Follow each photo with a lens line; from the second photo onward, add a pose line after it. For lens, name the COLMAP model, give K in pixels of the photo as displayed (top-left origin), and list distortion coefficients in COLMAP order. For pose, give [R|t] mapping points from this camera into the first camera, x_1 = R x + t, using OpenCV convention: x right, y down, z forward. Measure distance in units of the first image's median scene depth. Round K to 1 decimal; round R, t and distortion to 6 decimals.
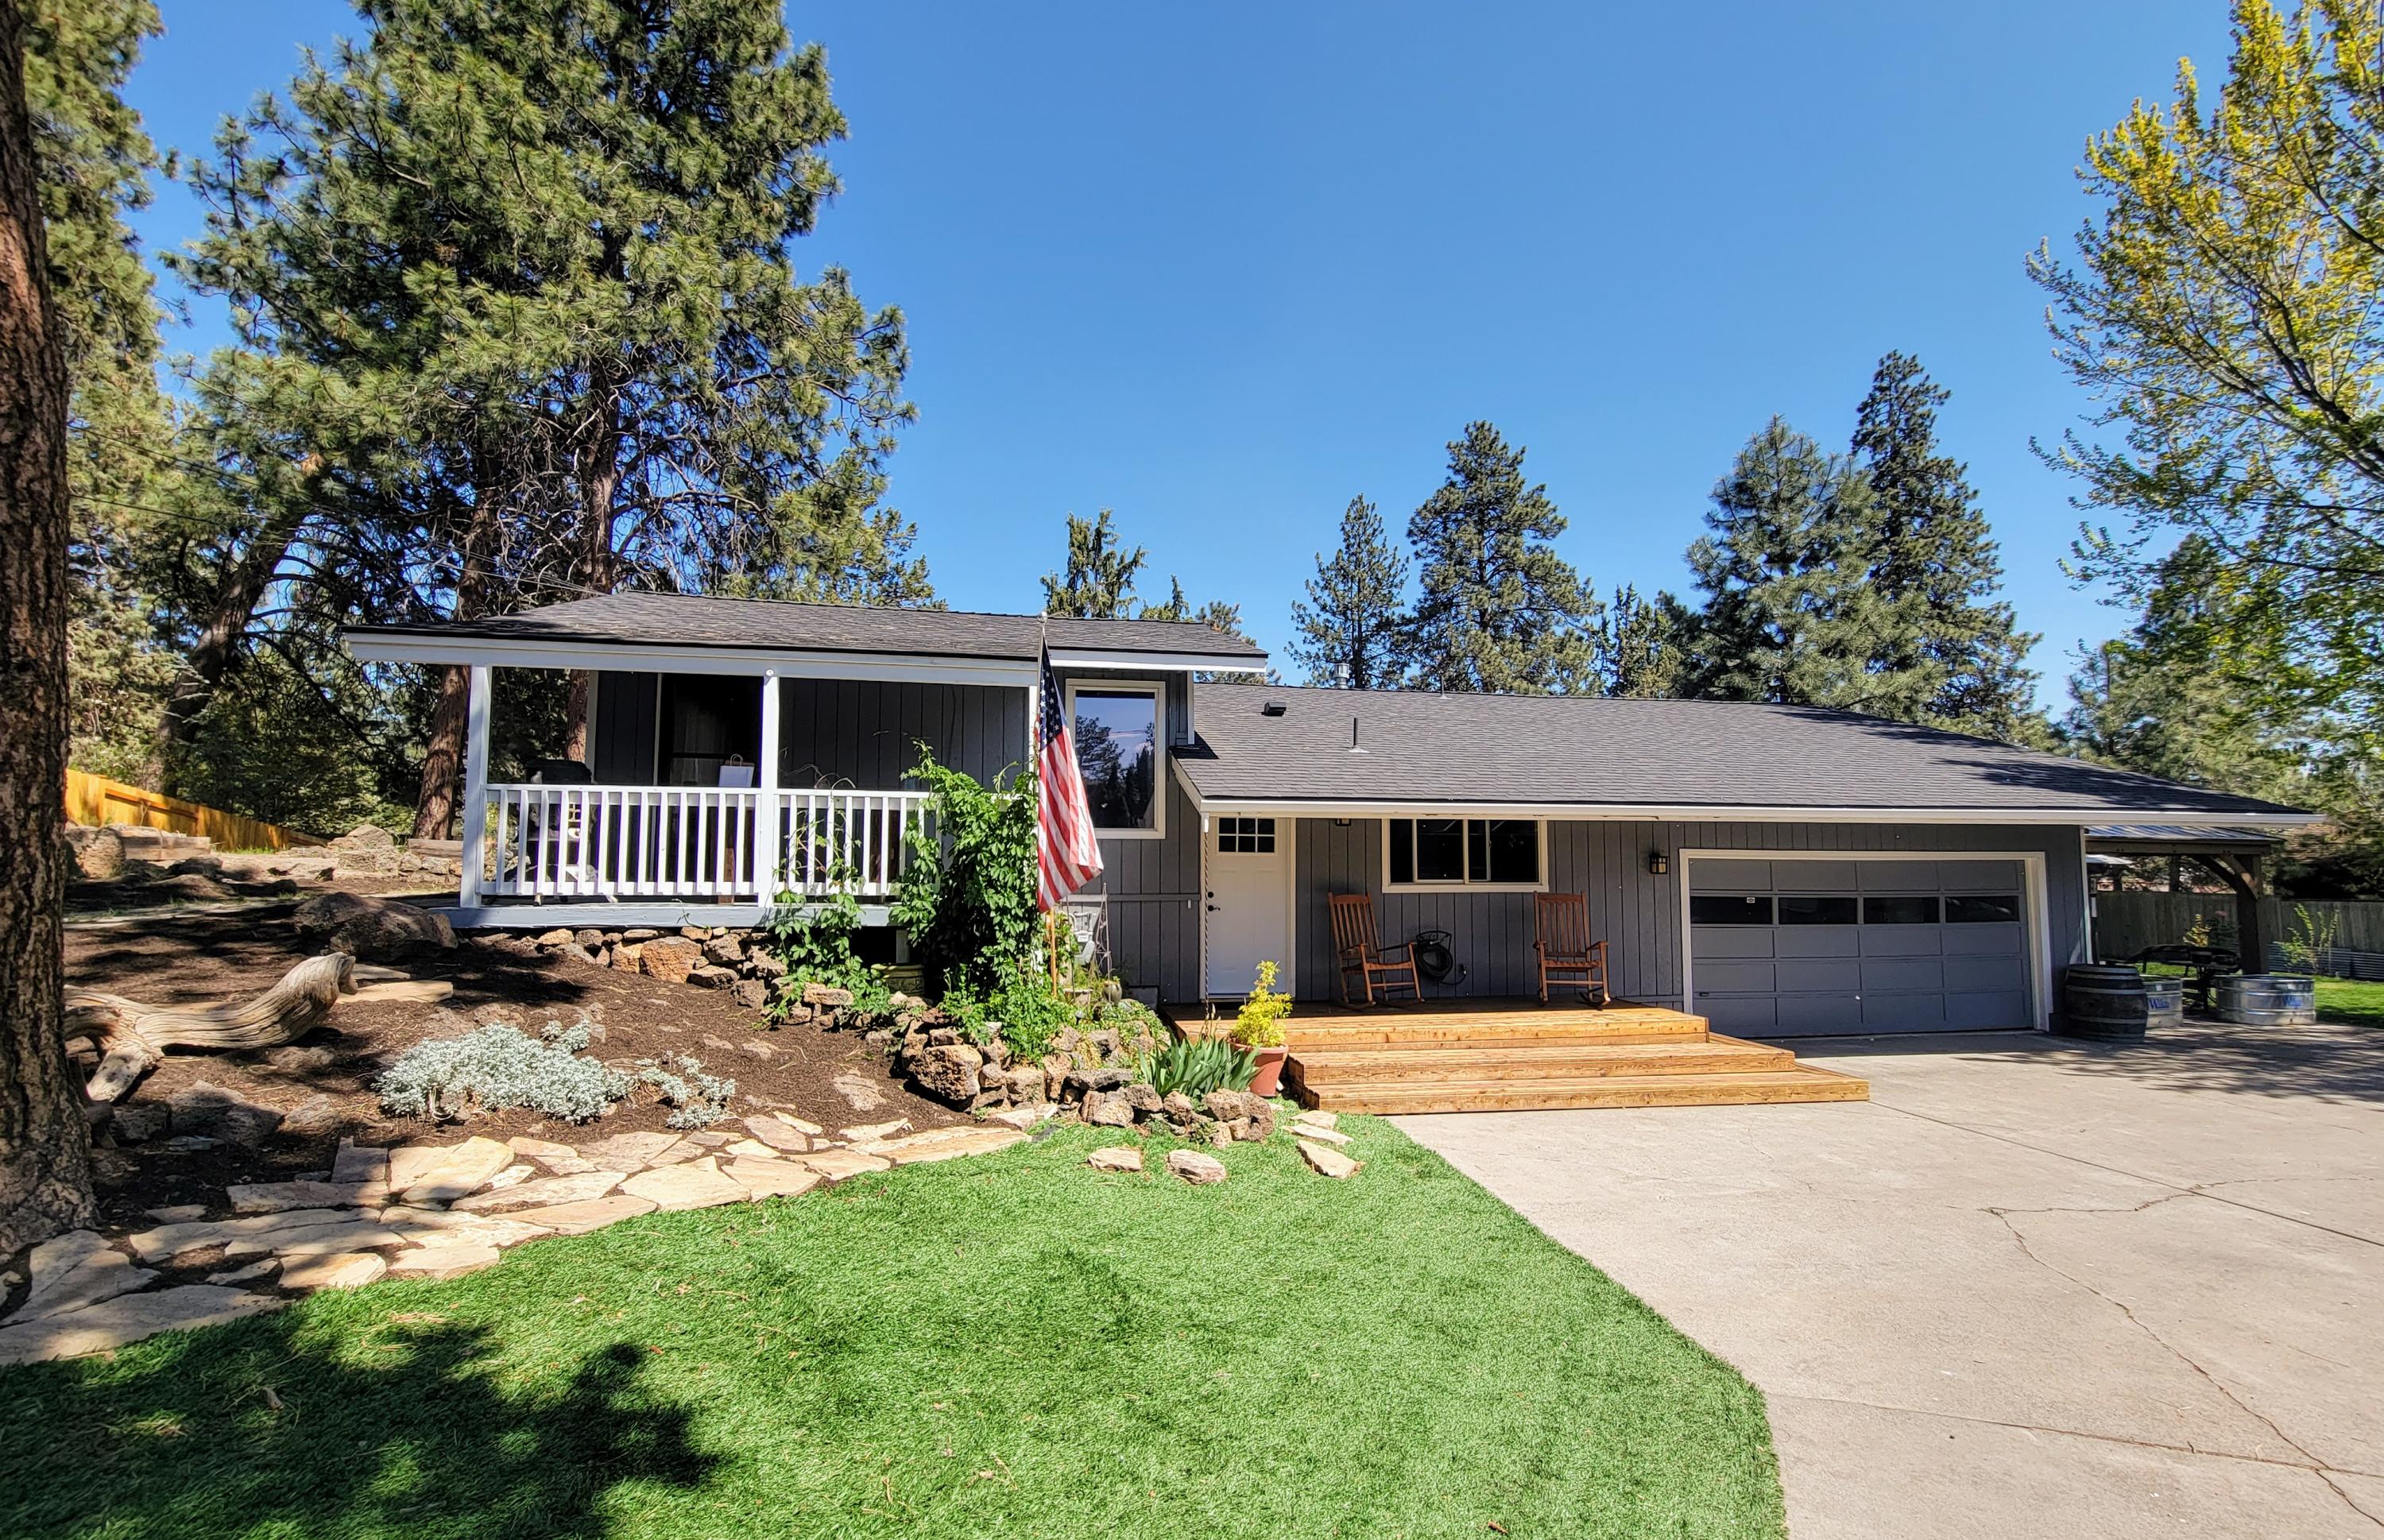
lens RADIAL K [[1067.3, 0, 1192.0], [0, 1067.3, 770.0], [0, 0, 1]] dist [-0.002770, -0.000849]
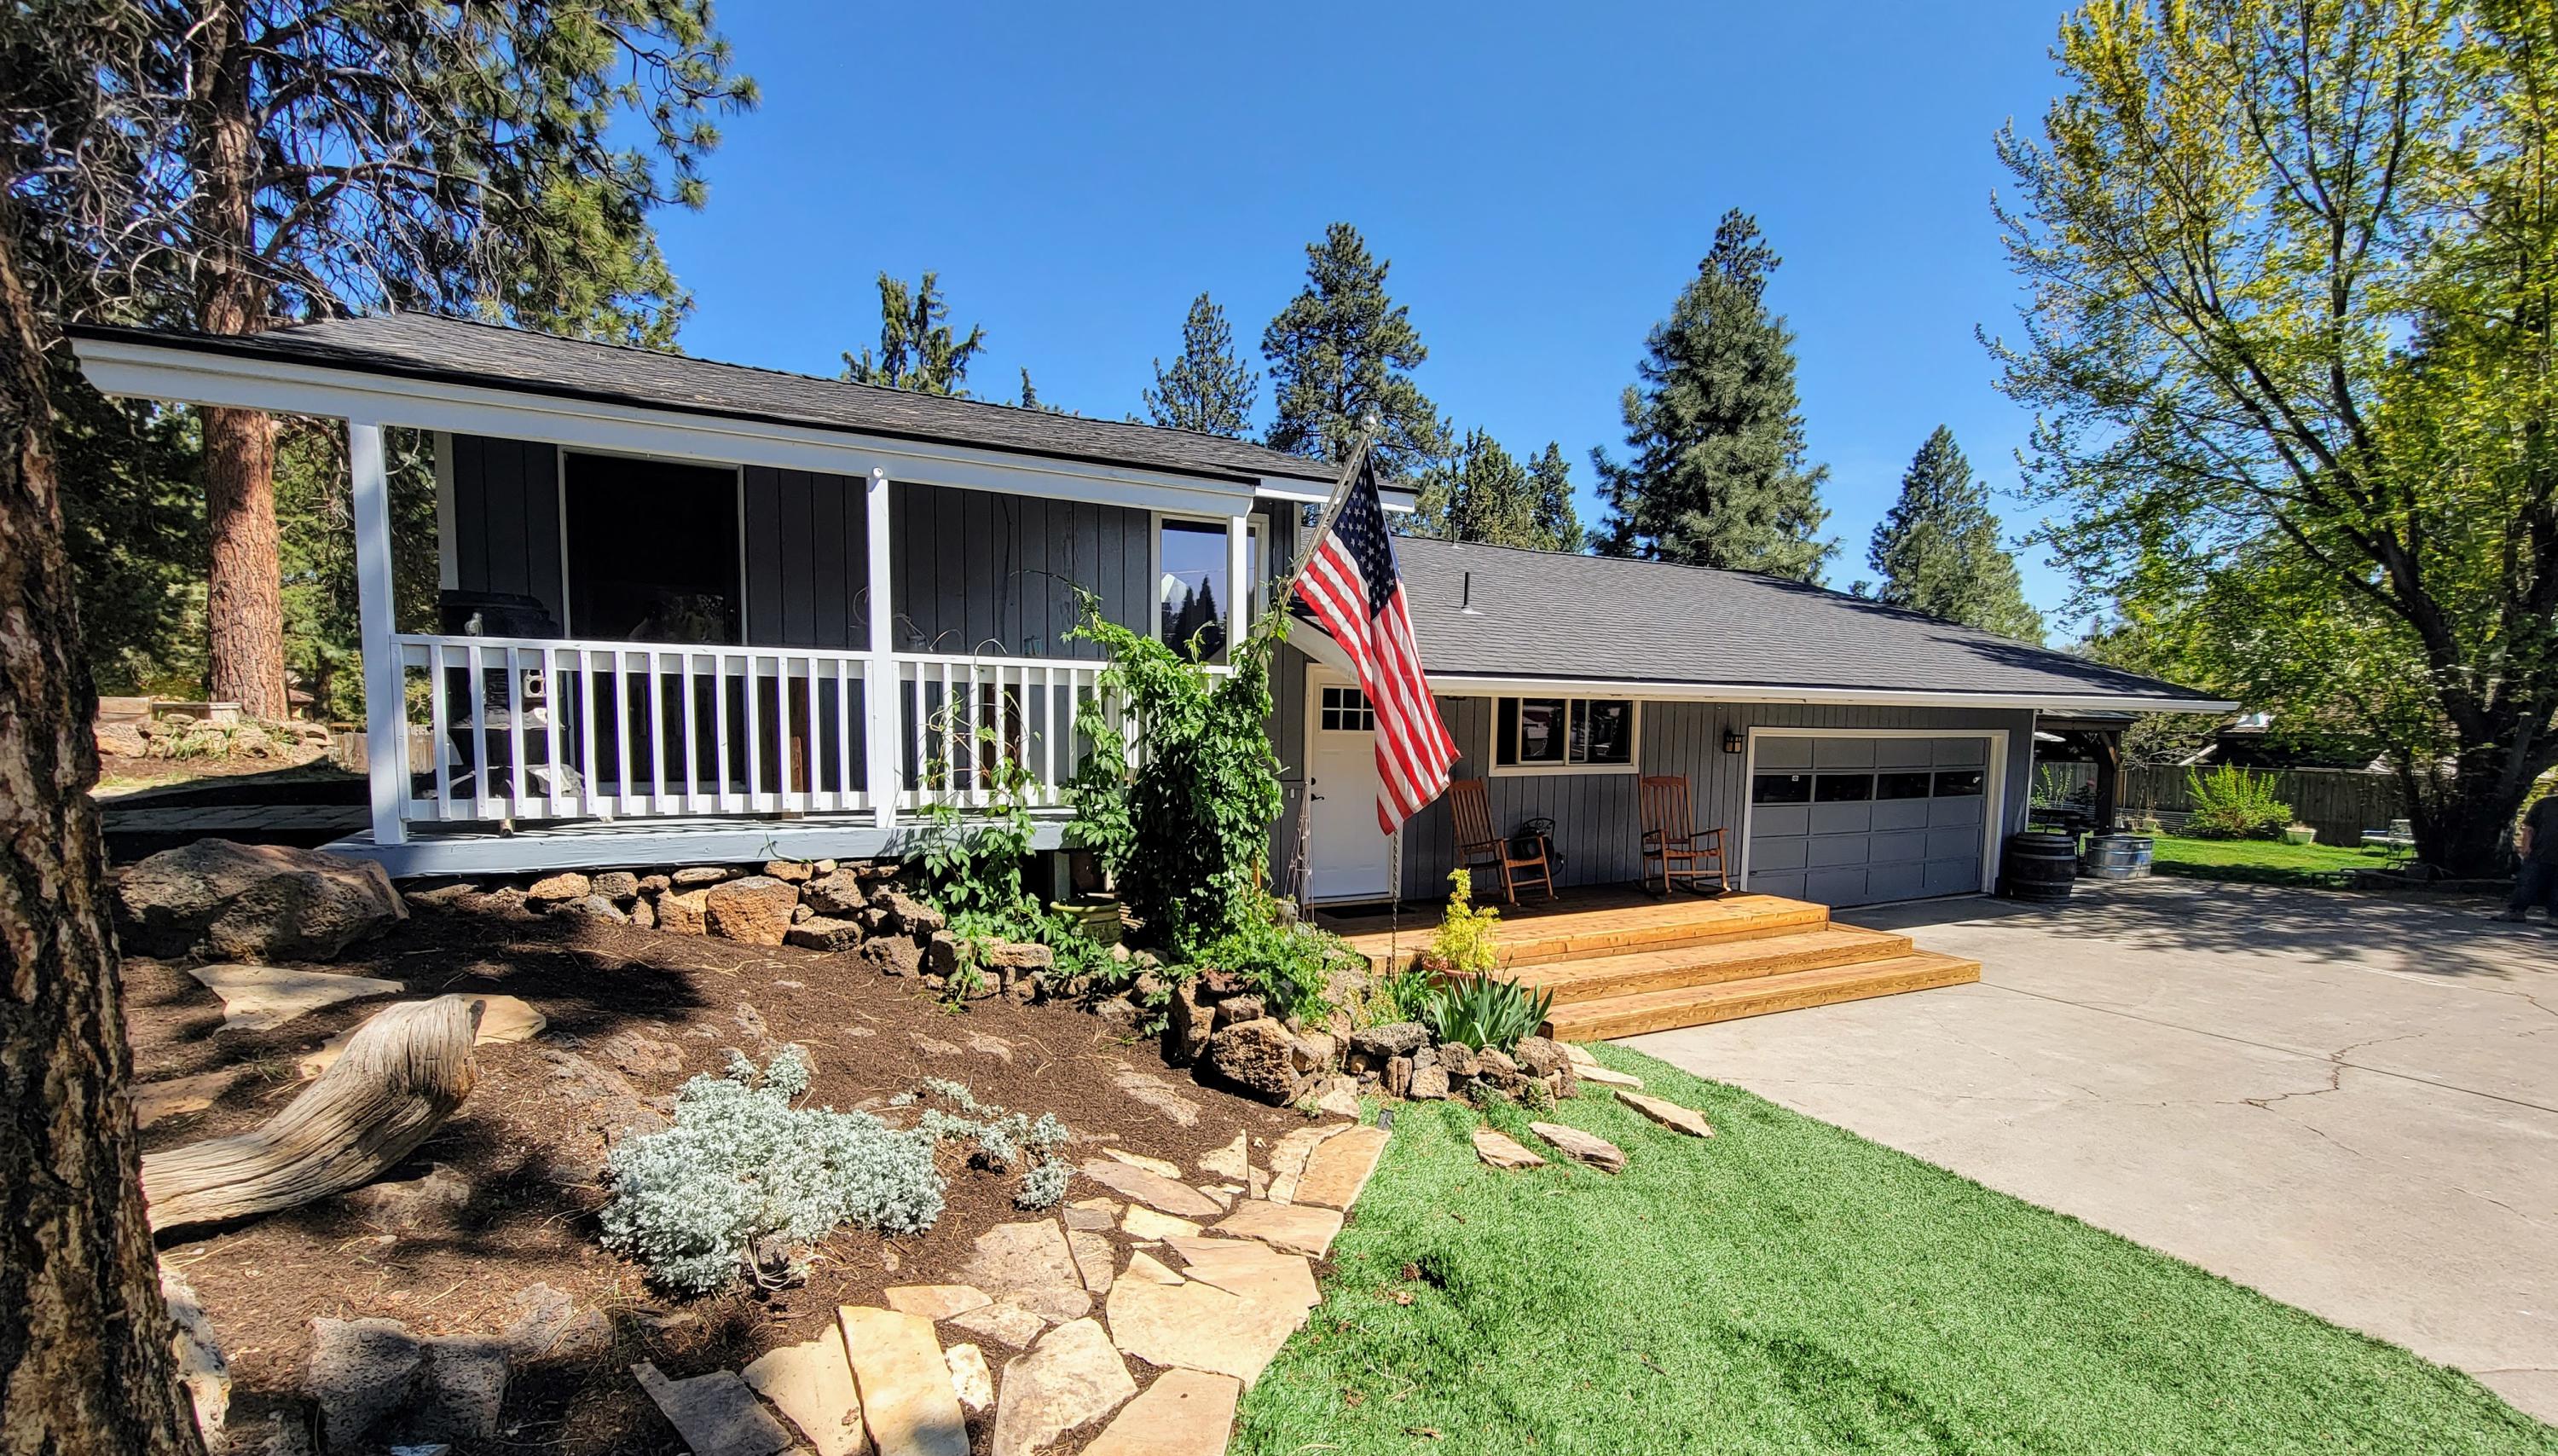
lens RADIAL K [[1125.2, 0, 1280.1], [0, 1125.2, 796.6], [0, 0, 1]] dist [-0.006993, -0.000352]
pose [[0.948479, -0.013688, 0.316545, -0.380709], [-0.040156, 0.985817, 0.162950, -0.017784], [-0.314286, -0.167266, 0.934477, 0.247565]]
